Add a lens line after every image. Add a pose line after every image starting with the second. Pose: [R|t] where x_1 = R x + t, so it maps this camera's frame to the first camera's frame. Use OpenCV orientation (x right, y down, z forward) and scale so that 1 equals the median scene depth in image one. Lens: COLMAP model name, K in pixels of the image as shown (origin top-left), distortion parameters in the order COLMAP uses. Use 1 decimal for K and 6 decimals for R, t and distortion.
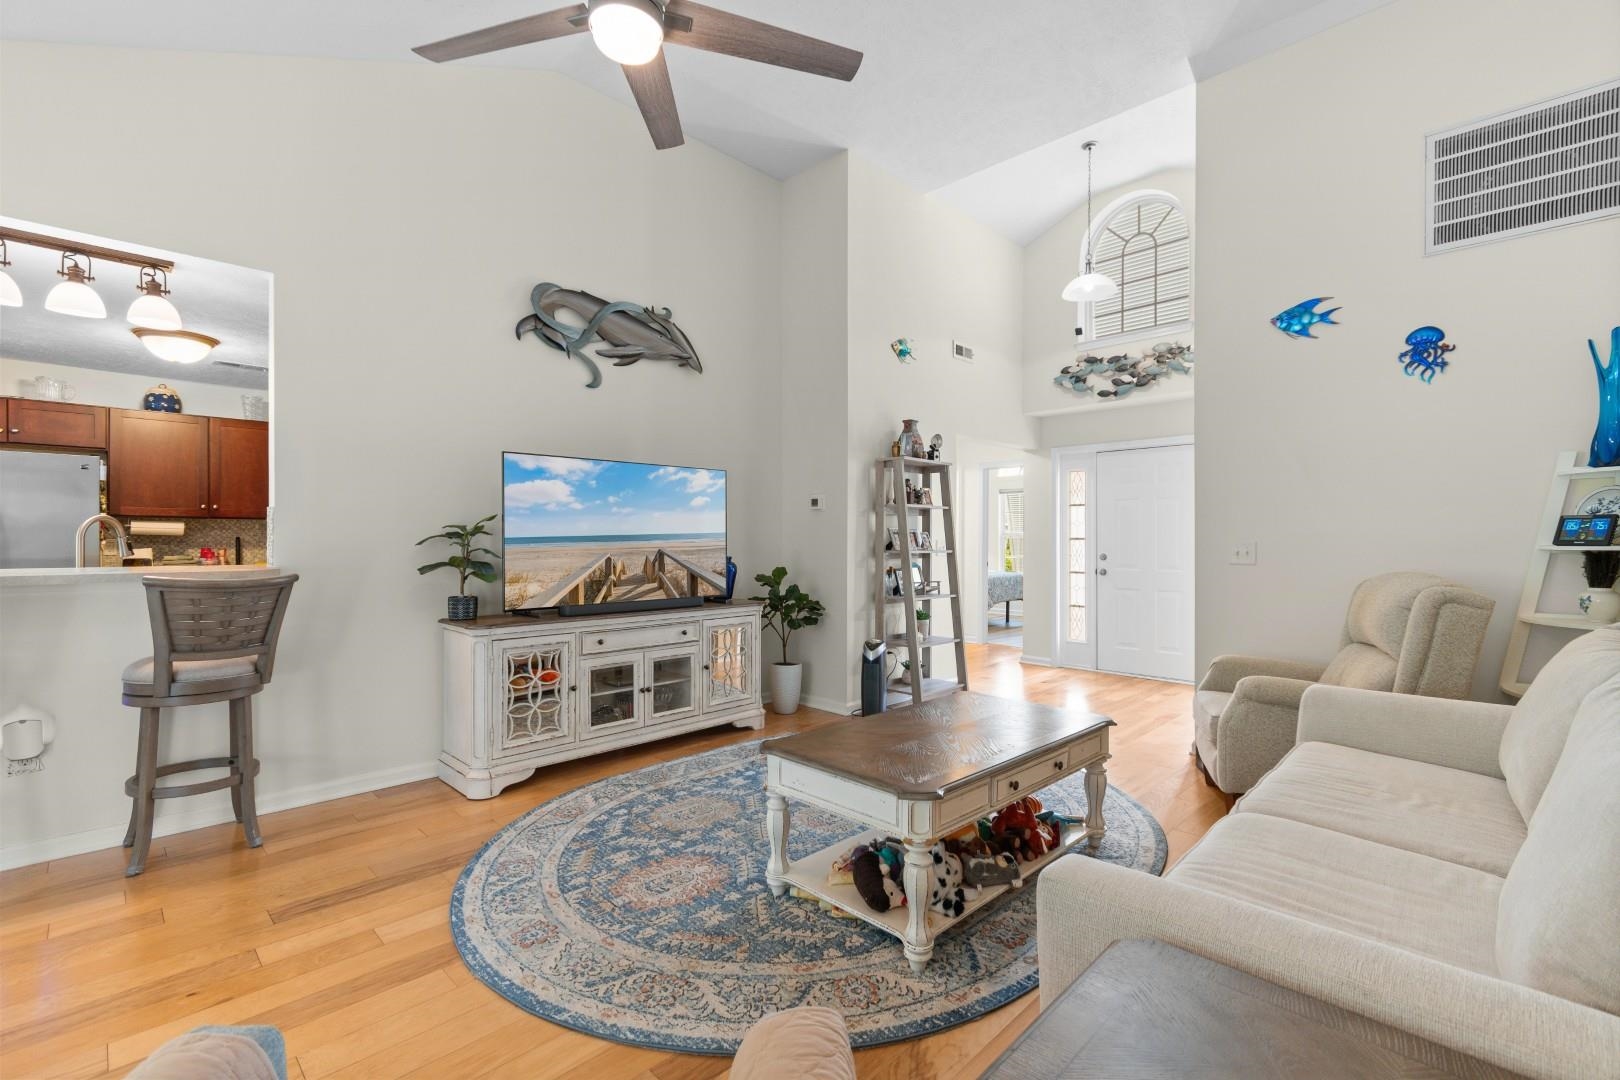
lens RADIAL K [[708.5, 0, 813.4], [0, 708.5, 541.6], [0, 0, 1]] dist [0.000894, -0.000665]
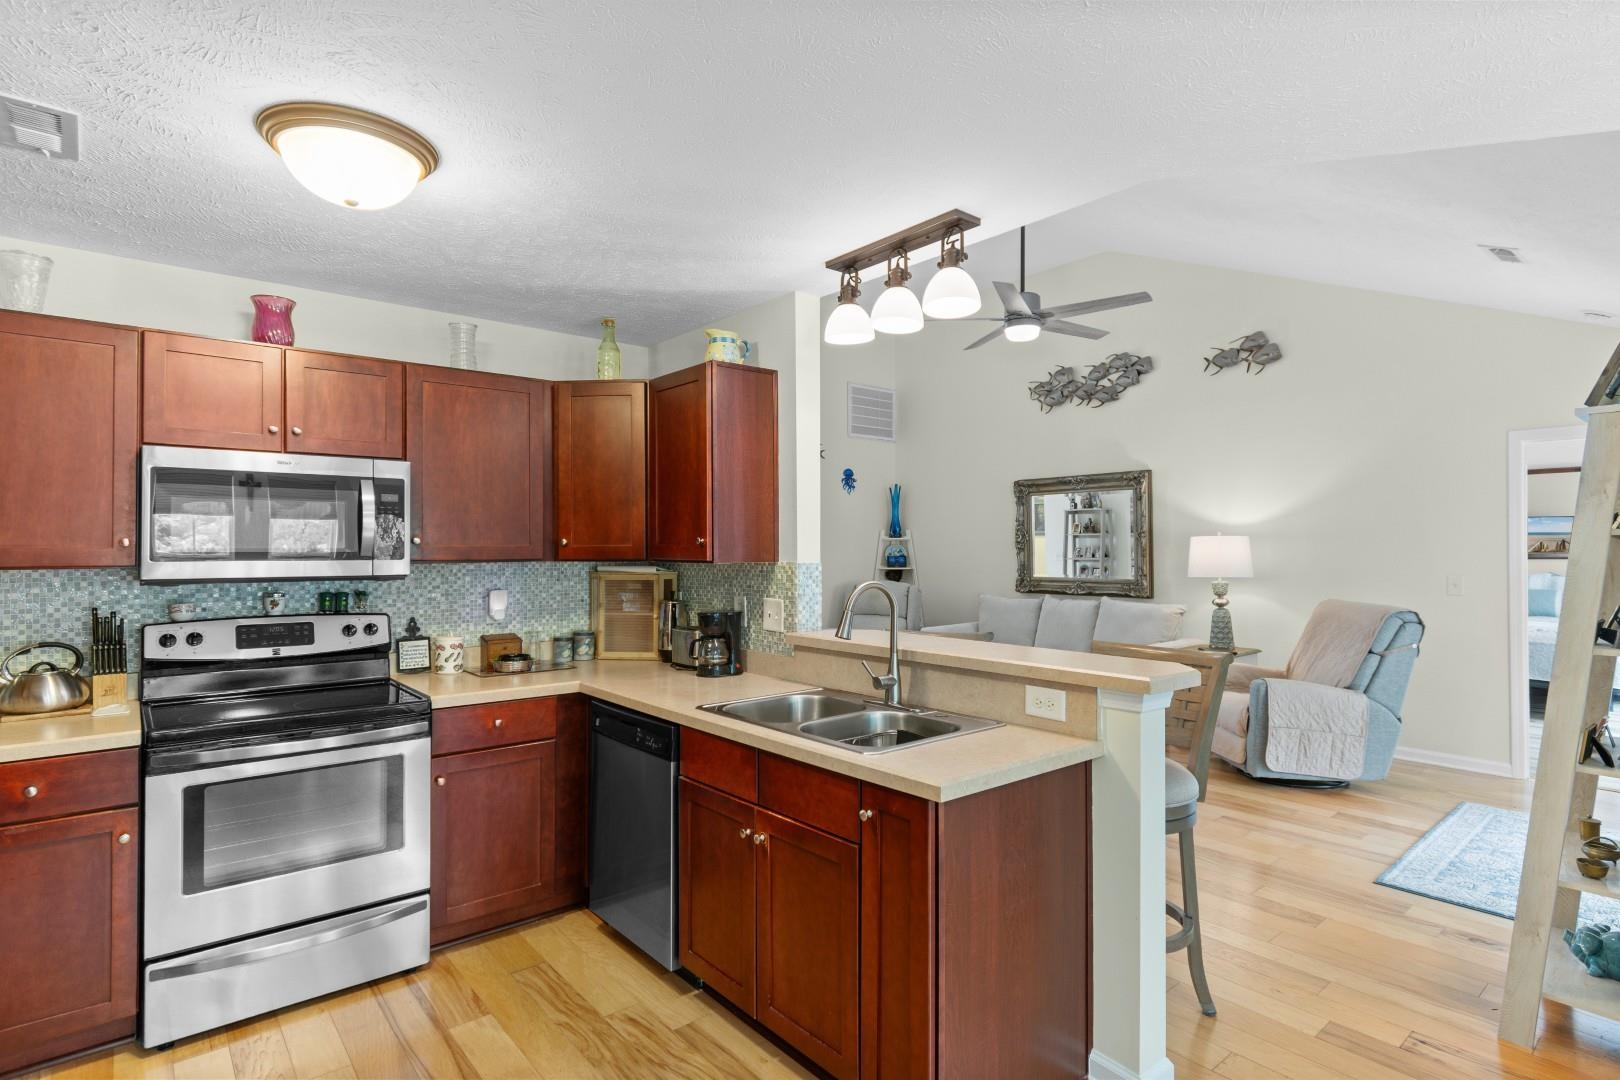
lens RADIAL K [[823.1, 0, 810.0], [0, 823.1, 540.0], [0, 0, 1]] dist [0.000261, -0.001534]
pose [[0.102427, 0.005276, 0.994727, -1.527135], [0.005703, 0.999966, -0.005891, -0.061889], [-0.994724, 0.006277, 0.102393, 0.781931]]
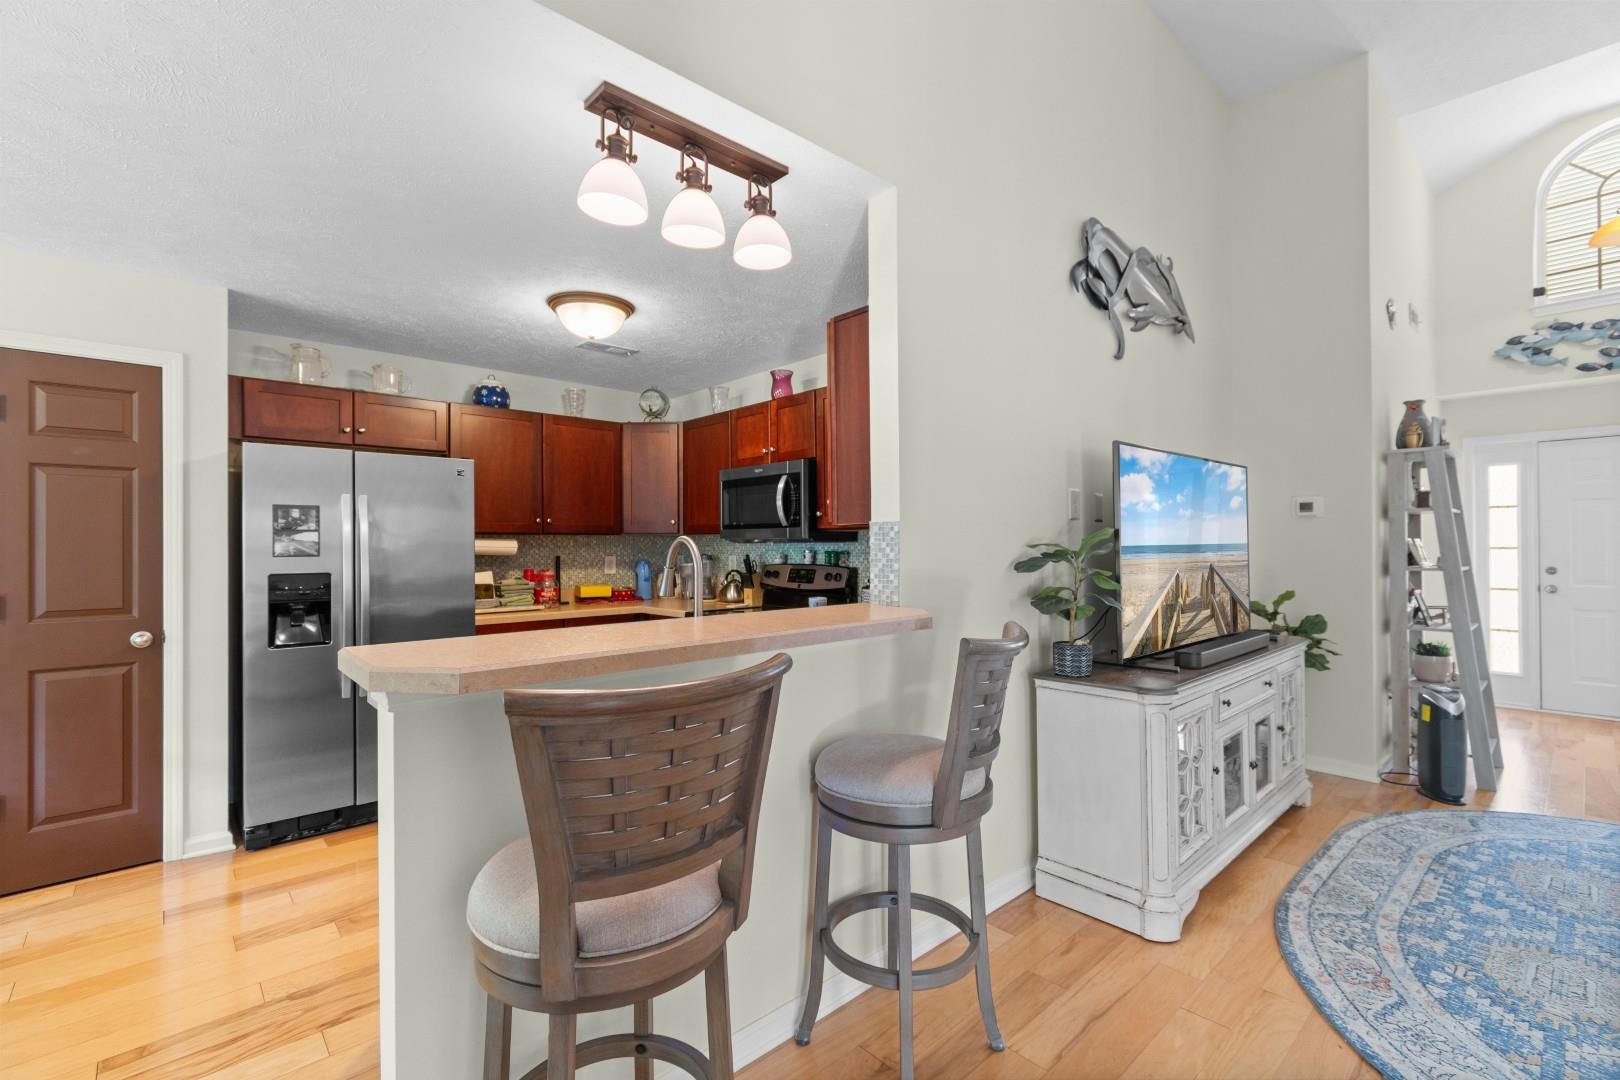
lens RADIAL K [[708.5, 0, 813.4], [0, 708.5, 541.6], [0, 0, 1]] dist [0.000894, -0.000665]
pose [[0.998626, -0.008852, -0.051656, -0.697218], [0.008452, 0.999933, -0.007960, -0.021430], [0.051723, 0.007512, 0.998633, 0.260193]]
